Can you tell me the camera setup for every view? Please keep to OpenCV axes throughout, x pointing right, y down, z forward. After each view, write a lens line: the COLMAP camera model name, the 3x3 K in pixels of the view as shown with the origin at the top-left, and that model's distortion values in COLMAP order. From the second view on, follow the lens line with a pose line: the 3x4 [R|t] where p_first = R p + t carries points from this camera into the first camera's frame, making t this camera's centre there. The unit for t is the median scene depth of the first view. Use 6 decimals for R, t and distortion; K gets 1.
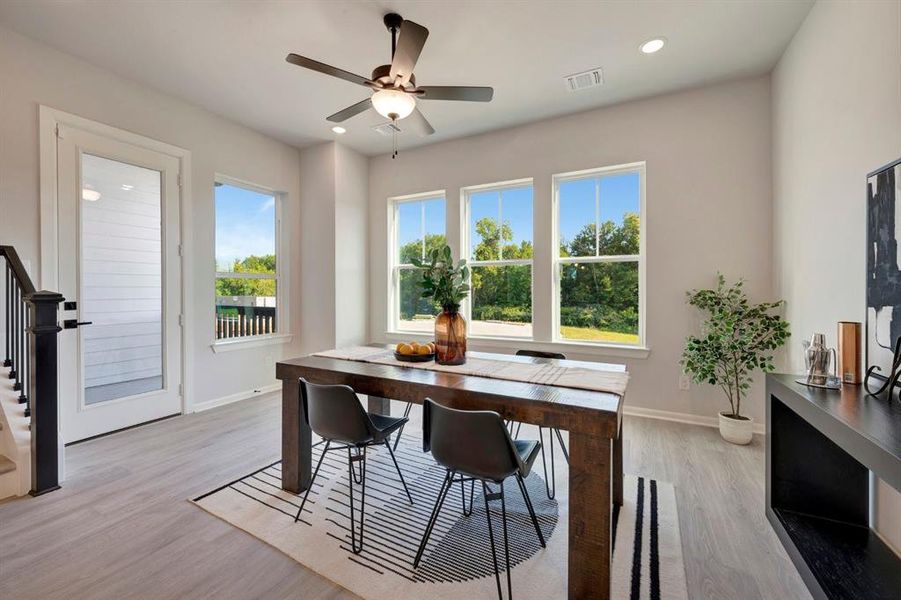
lens RADIAL K [[356.3, 0, 460.0], [0, 356.3, 291.8], [0, 0, 1]] dist [0.001346, -0.000549]
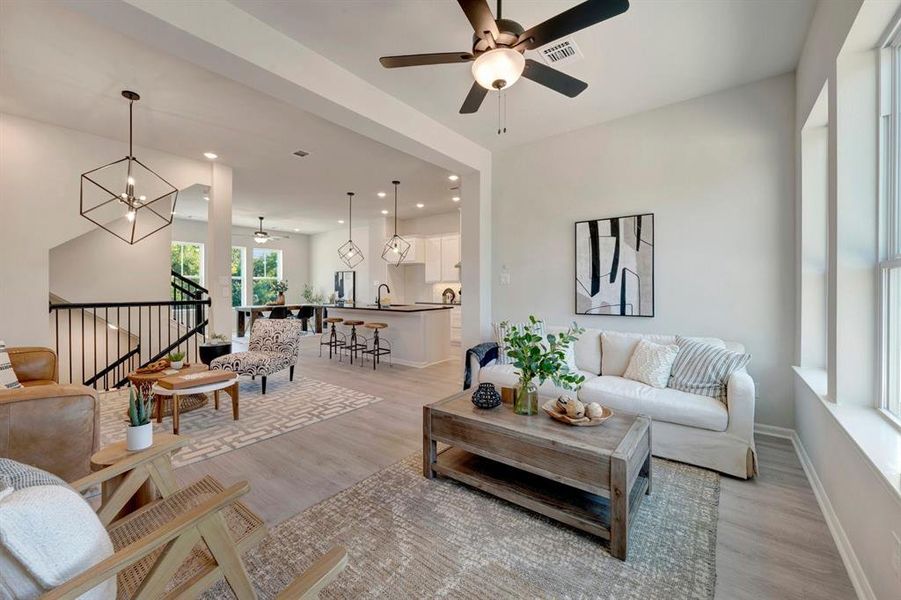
lens RADIAL K [[356.3, 0, 456.9], [0, 356.3, 295.3], [0, 0, 1]] dist [0.001346, -0.000549]
pose [[0.175309, -0.021703, 0.984274, -2.375797], [0.006617, 0.999760, 0.020866, -0.003814], [-0.984491, 0.002855, 0.175410, -1.146715]]
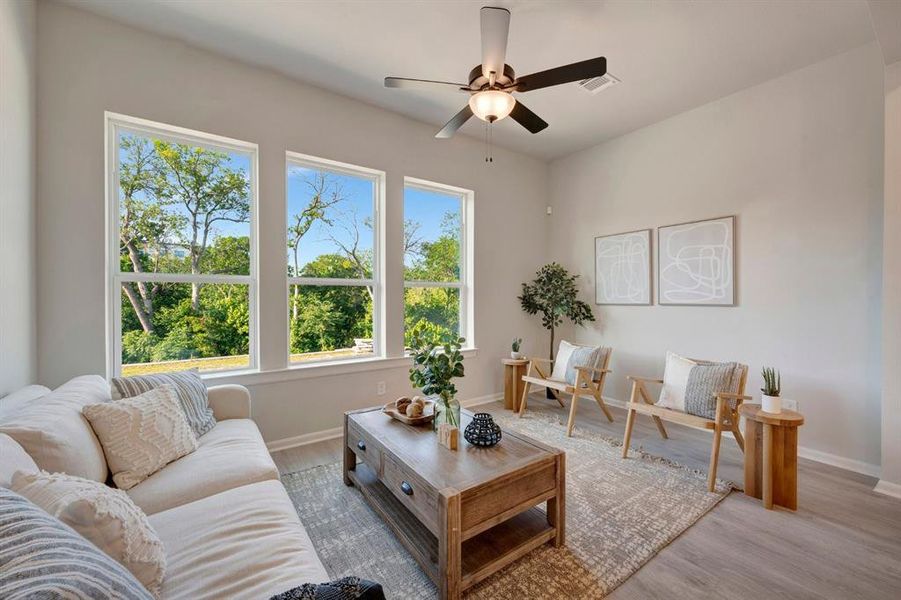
lens RADIAL K [[356.3, 0, 451.7], [0, 356.3, 297.1], [0, 0, 1]] dist [0.001346, -0.000549]
pose [[-0.478941, 0.005814, -0.877828, -1.220970], [-0.006017, 0.999933, 0.009905, -0.005469], [0.877827, 0.010026, -0.478873, -0.869471]]
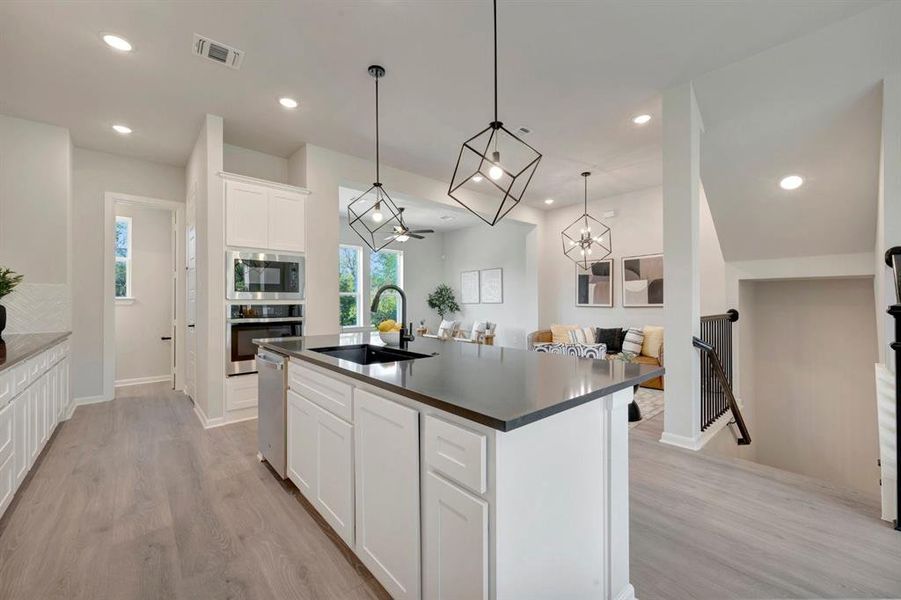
lens RADIAL K [[356.3, 0, 453.1], [0, 356.3, 299.5], [0, 0, 1]] dist [0.001346, -0.000549]
pose [[-0.370055, -0.001226, -0.929009, -0.097652], [-0.003503, 0.999994, 0.000076, -0.001108], [0.929003, 0.003282, -0.370057, -0.124631]]
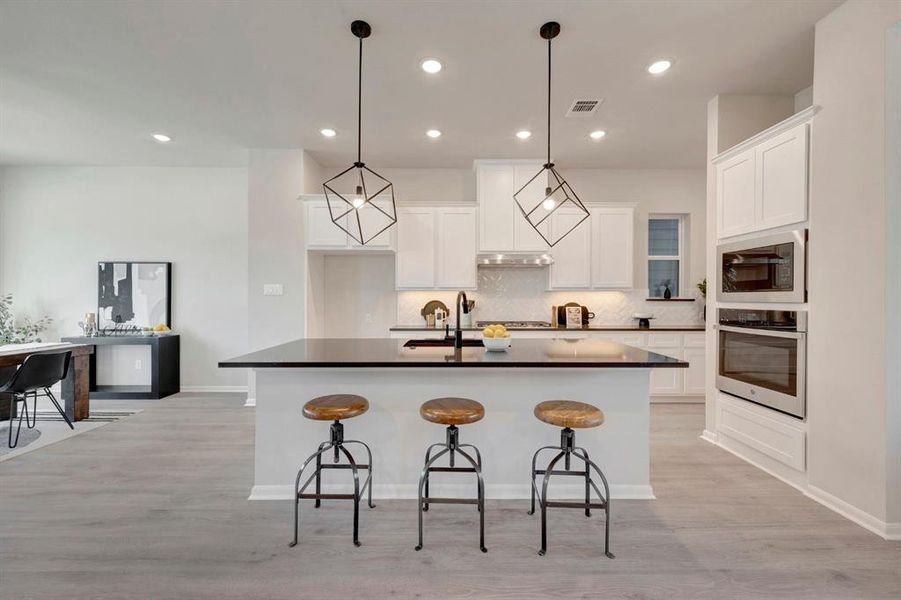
lens RADIAL K [[356.3, 0, 454.1], [0, 356.3, 300.7], [0, 0, 1]] dist [0.001346, -0.000549]
pose [[-0.455115, -0.006570, 0.890408, -1.267290], [0.003780, 0.999950, 0.009311, -0.012469], [-0.890425, 0.007603, -0.455067, -0.115664]]
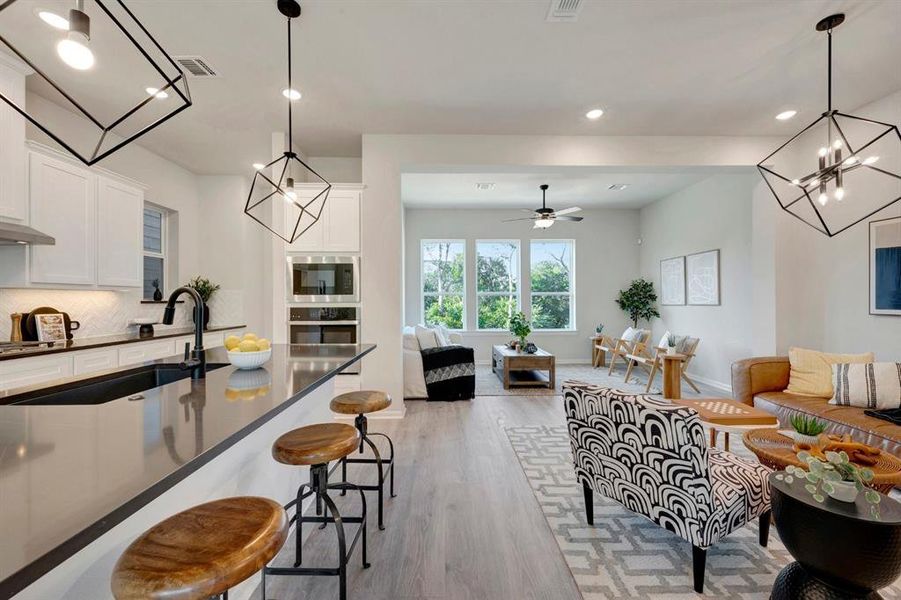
lens RADIAL K [[356.3, 0, 453.3], [0, 356.3, 298.5], [0, 0, 1]] dist [0.001346, -0.000549]
pose [[-0.884683, 0.002691, -0.466185, -0.730011], [0.001612, 0.999995, 0.002712, -0.012641], [0.466190, 0.001648, -0.884683, 0.087221]]
